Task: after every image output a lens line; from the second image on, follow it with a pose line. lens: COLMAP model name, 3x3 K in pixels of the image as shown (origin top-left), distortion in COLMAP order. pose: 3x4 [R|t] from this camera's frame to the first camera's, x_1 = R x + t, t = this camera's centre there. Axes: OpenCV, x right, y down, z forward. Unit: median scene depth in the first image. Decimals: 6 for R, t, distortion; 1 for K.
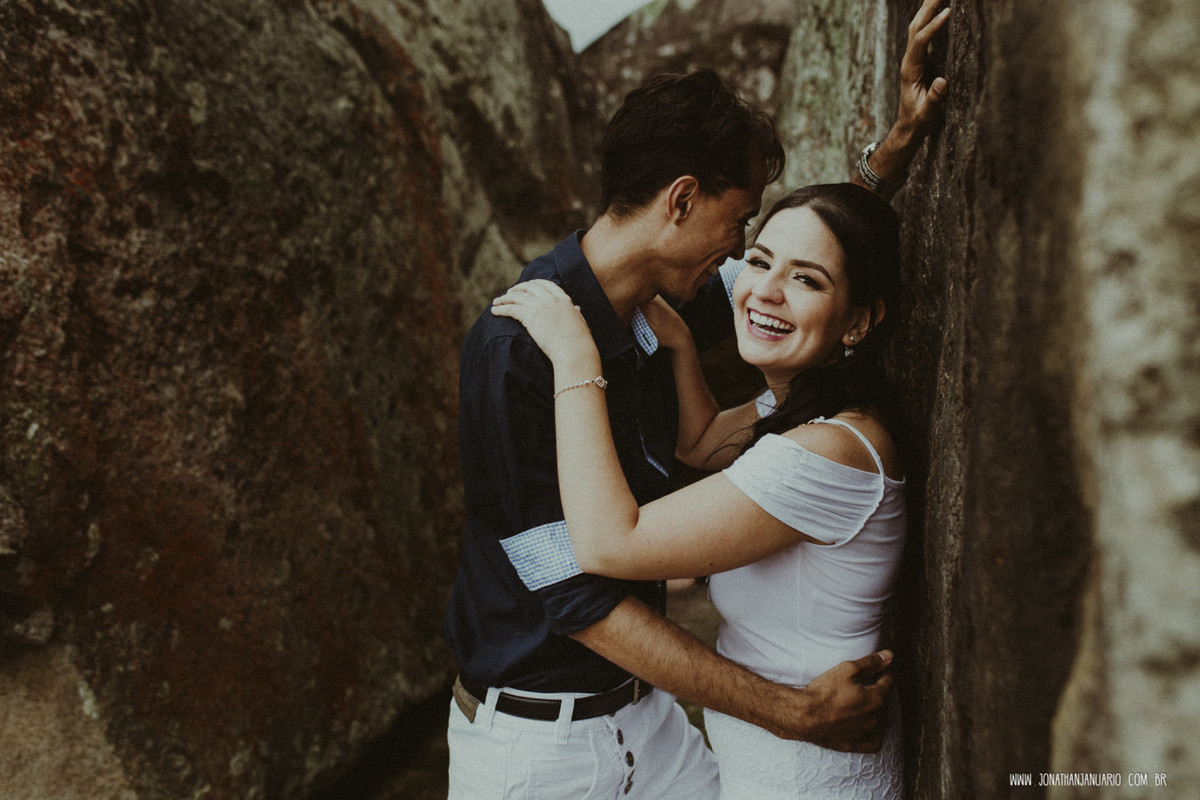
lens RADIAL K [[1195.4, 0, 601.6], [0, 1195.4, 403.4], [0, 0, 1]] dist [-0.030790, 0.000000]
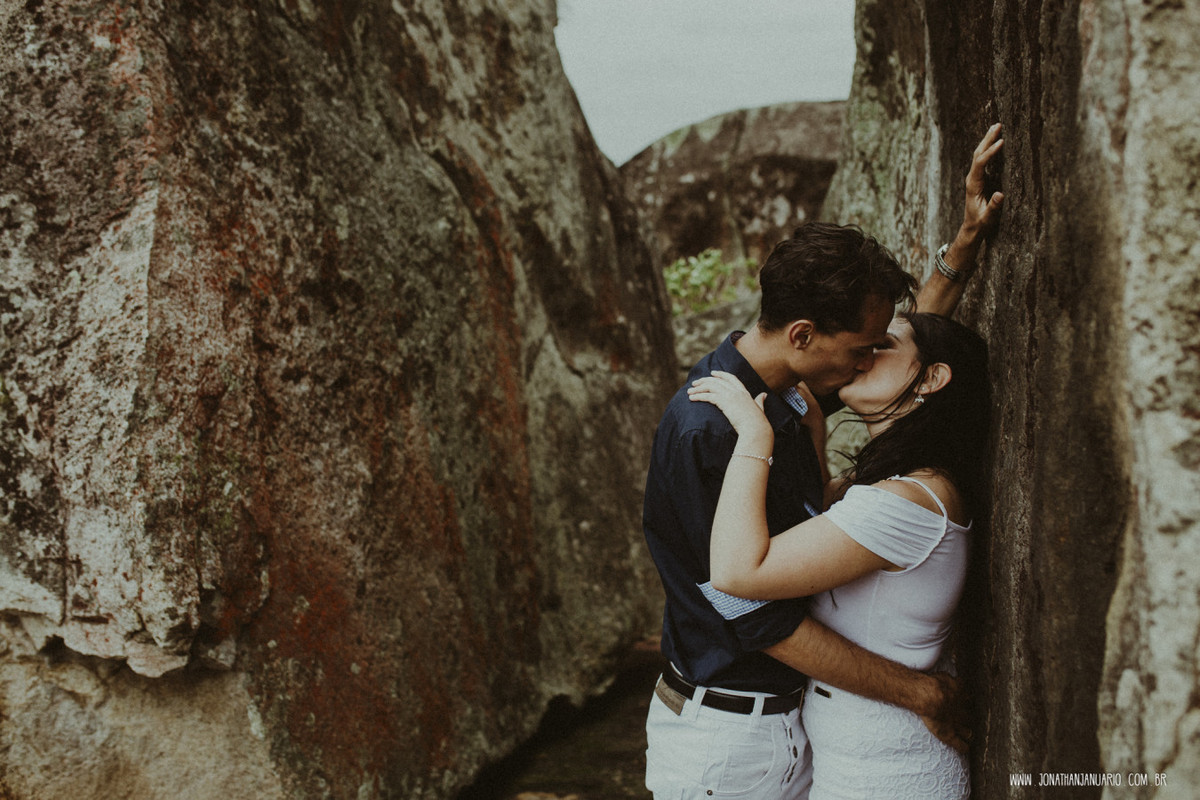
lens RADIAL K [[1195.4, 0, 598.2], [0, 1195.4, 394.4], [0, 0, 1]] dist [-0.030790, 0.000000]
pose [[0.999788, 0.019849, -0.005509, -0.079533], [-0.020320, 0.994209, -0.105525, 0.038289], [0.003382, 0.105614, 0.994401, -0.166103]]
